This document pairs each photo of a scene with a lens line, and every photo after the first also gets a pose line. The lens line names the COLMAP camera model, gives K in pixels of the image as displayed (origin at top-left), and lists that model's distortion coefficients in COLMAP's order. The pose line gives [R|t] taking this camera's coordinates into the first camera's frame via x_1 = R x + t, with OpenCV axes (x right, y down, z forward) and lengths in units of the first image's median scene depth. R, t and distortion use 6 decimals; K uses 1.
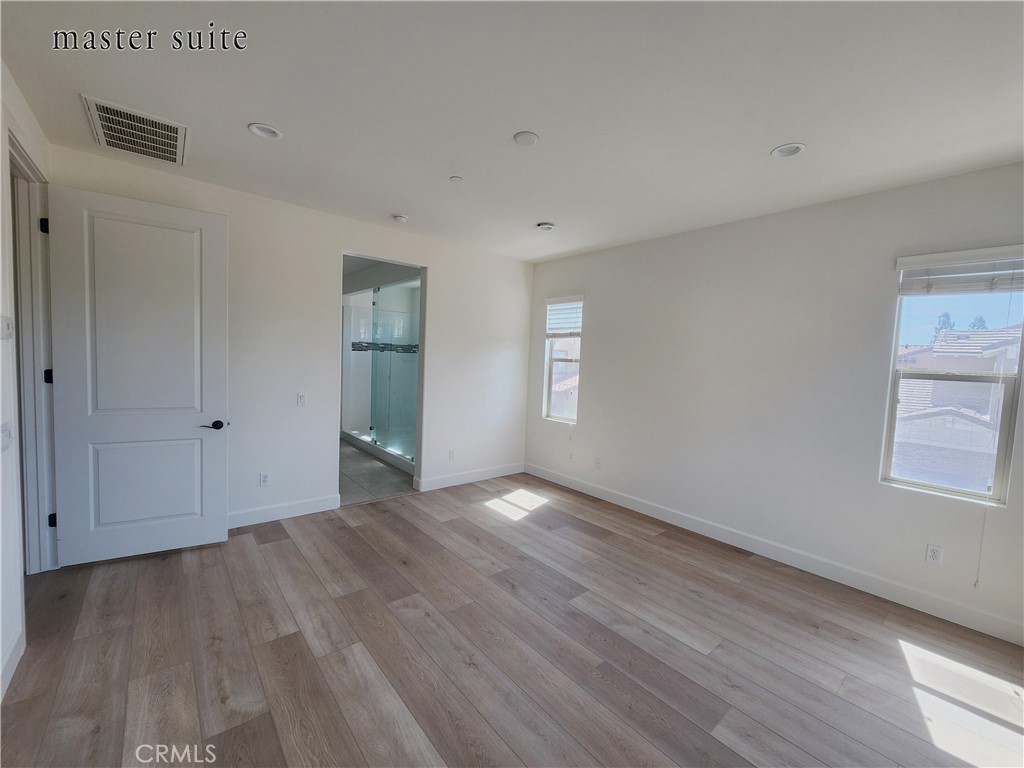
lens RADIAL K [[418.0, 0, 512.9], [0, 418.0, 385.7], [0, 0, 1]] dist [0.003604, -0.002688]
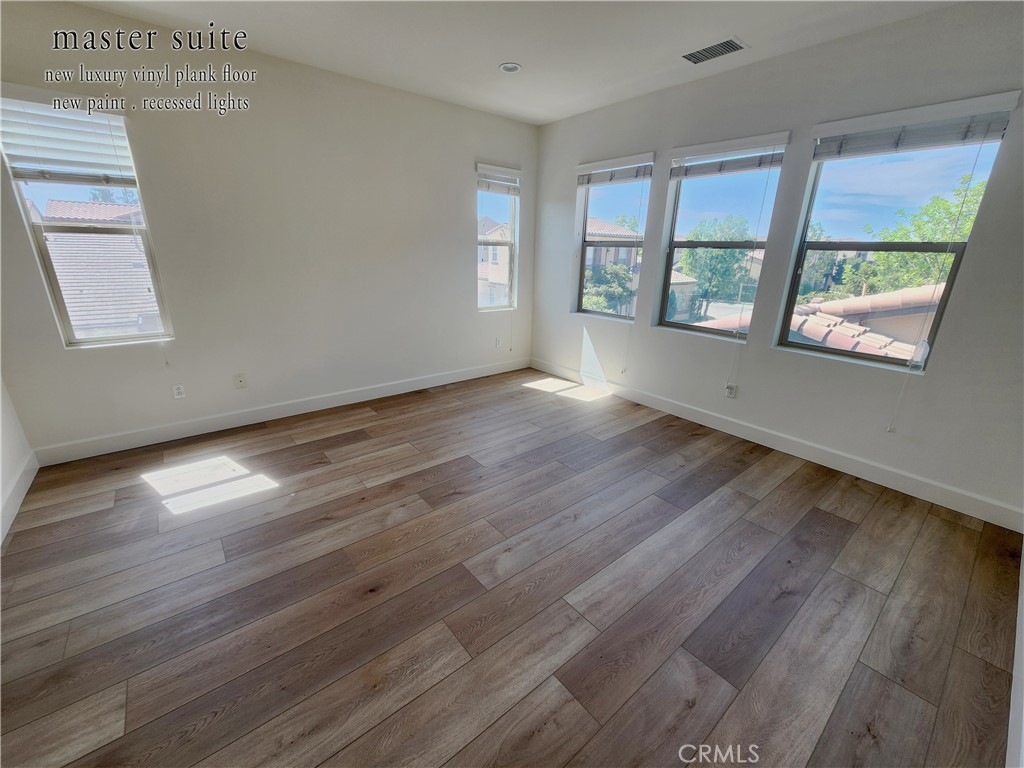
lens RADIAL K [[418.0, 0, 512.9], [0, 418.0, 385.7], [0, 0, 1]] dist [0.003604, -0.002688]
pose [[0.021035, -0.353707, 0.935120, -0.691470], [0.042795, 0.934788, 0.352619, -0.064920], [-0.998862, 0.032601, 0.034800, 0.725845]]
